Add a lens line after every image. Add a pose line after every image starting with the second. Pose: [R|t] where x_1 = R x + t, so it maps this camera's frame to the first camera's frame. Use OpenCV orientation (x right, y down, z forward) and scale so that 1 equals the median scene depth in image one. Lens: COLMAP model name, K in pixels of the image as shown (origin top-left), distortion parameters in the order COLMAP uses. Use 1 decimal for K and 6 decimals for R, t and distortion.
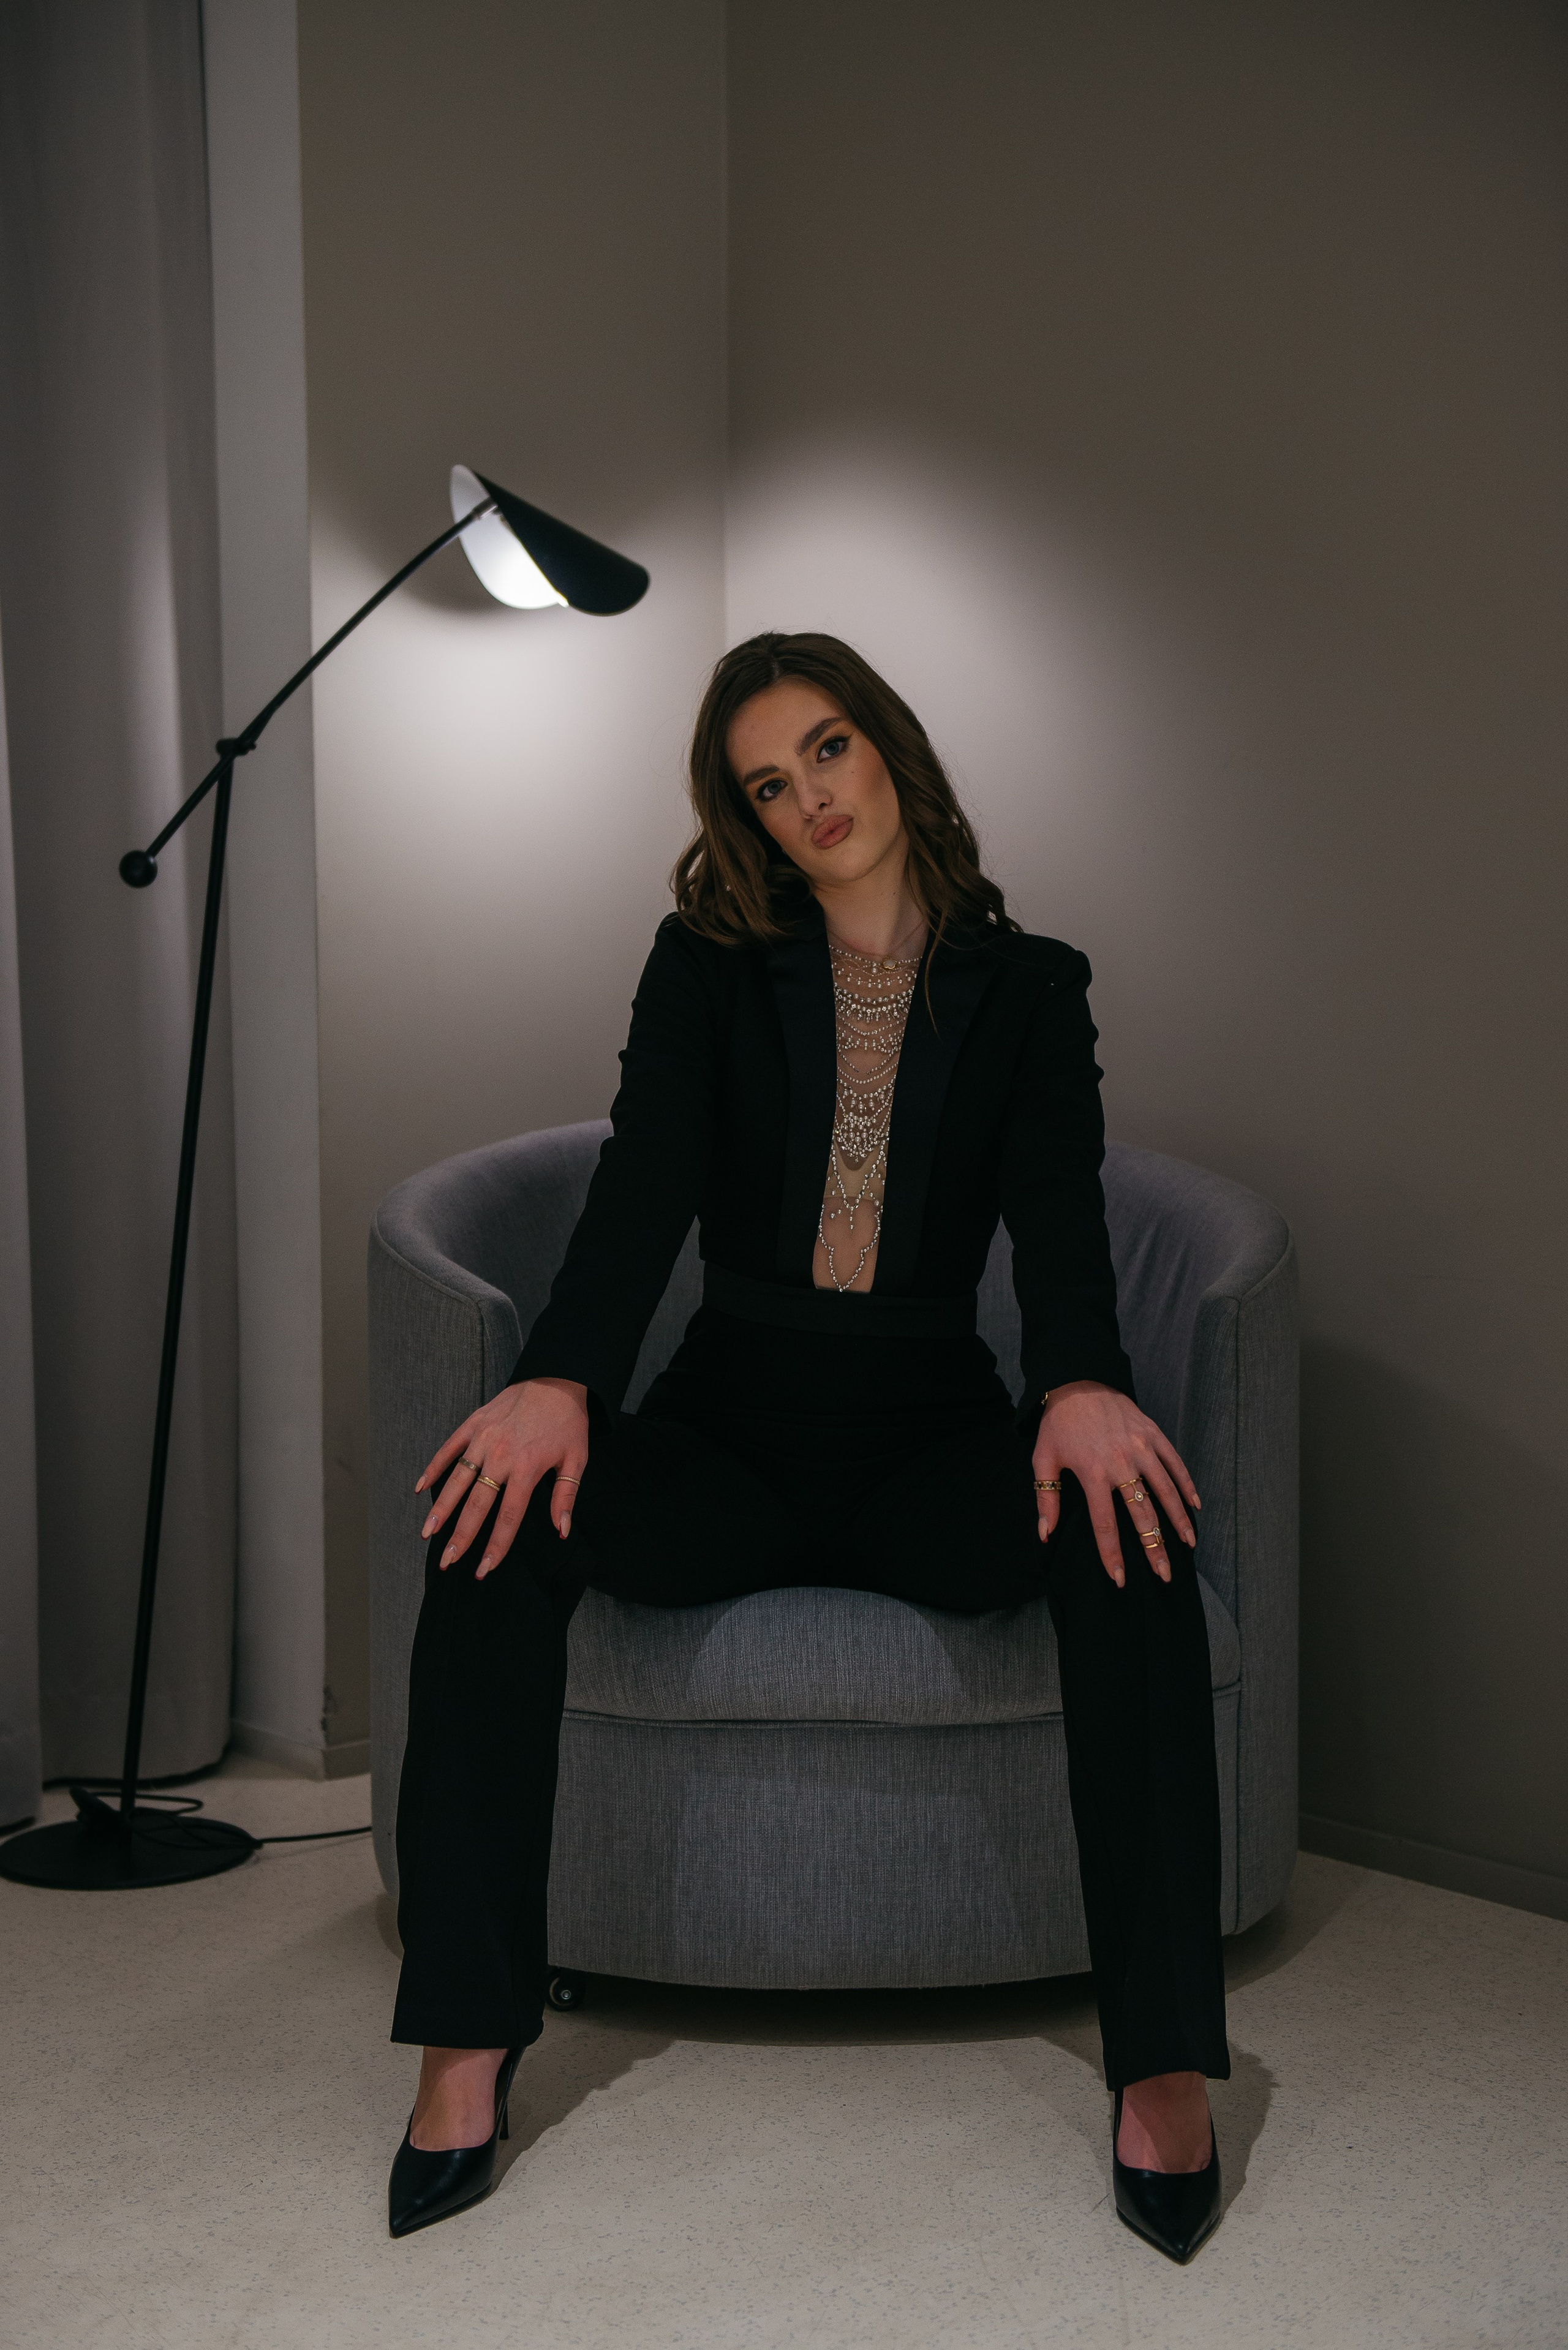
lens RADIAL K [[3299.6, 0, 739.9], [0, 3299.6, 1229.8], [0, 0, 1]] dist [0.089461, -0.076187]
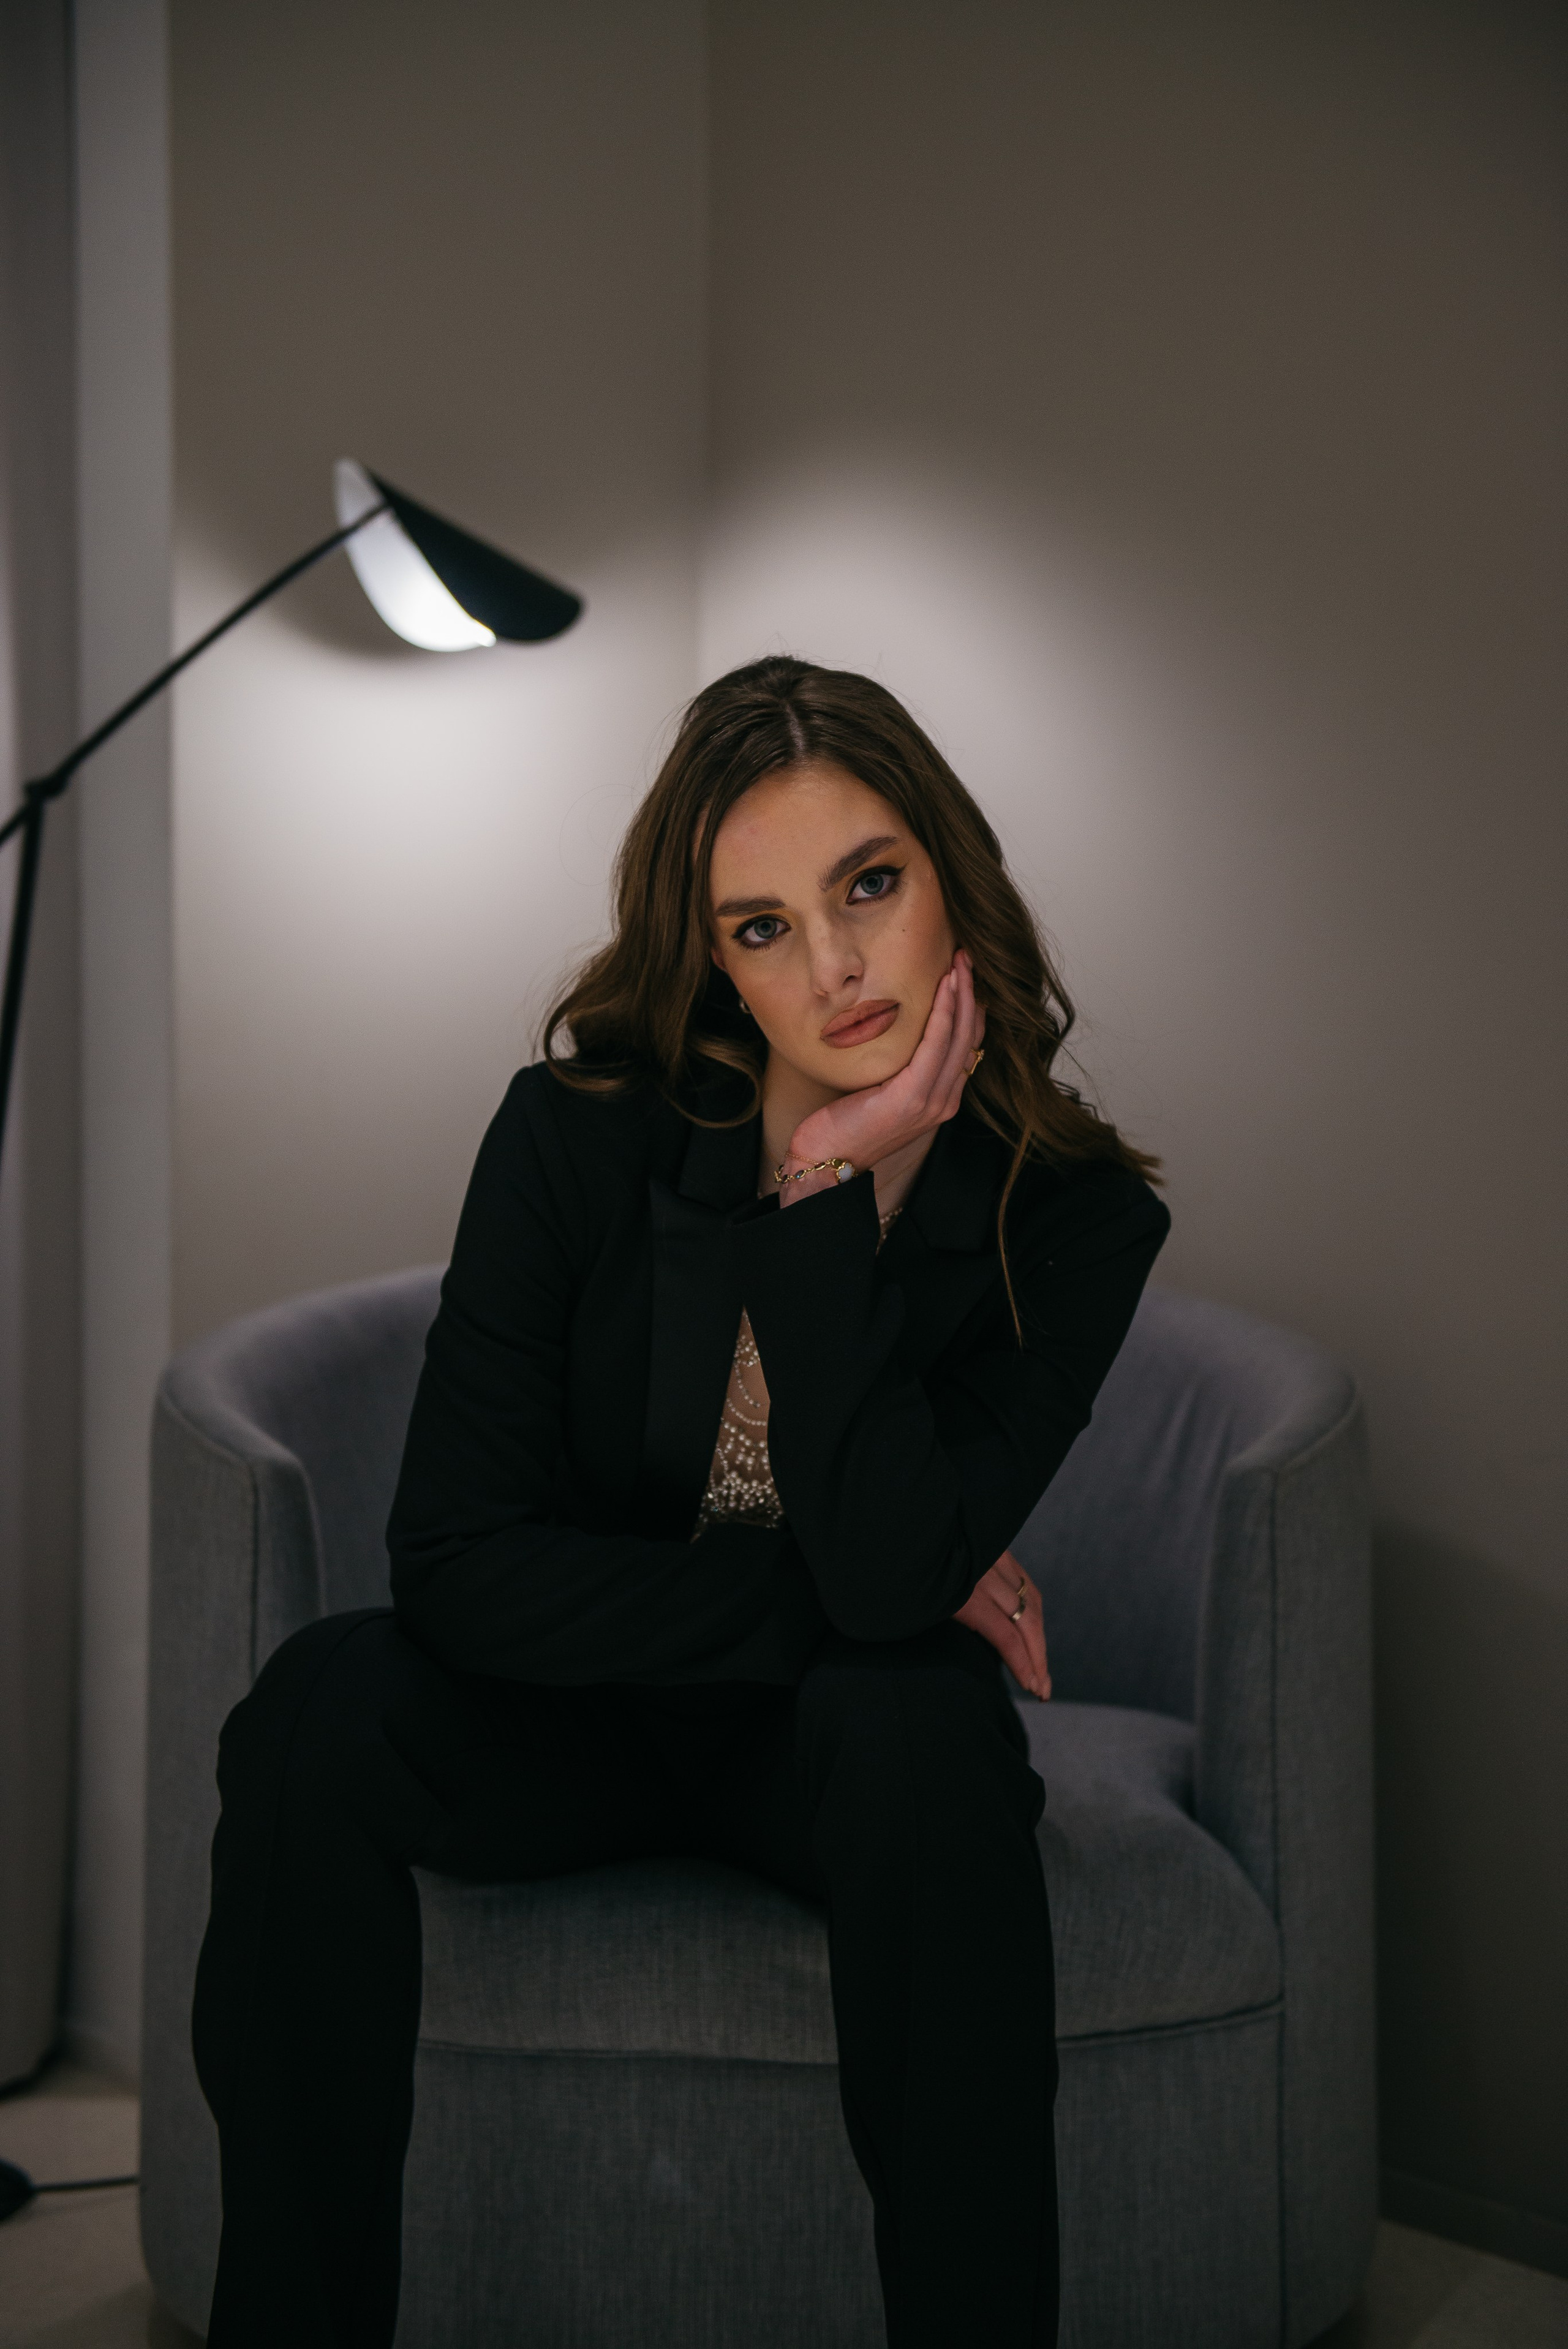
lens RADIAL K [[3304.2, 0, 782.5], [0, 3304.2, 1079.4], [0, 0, 1]] dist [0.027287, 0.075323]
pose [[0.998376, 0.001788, -0.056933, 0.082110], [-0.008842, 0.992257, -0.123885, 0.026408], [0.056270, 0.124187, 0.990662, 0.242453]]
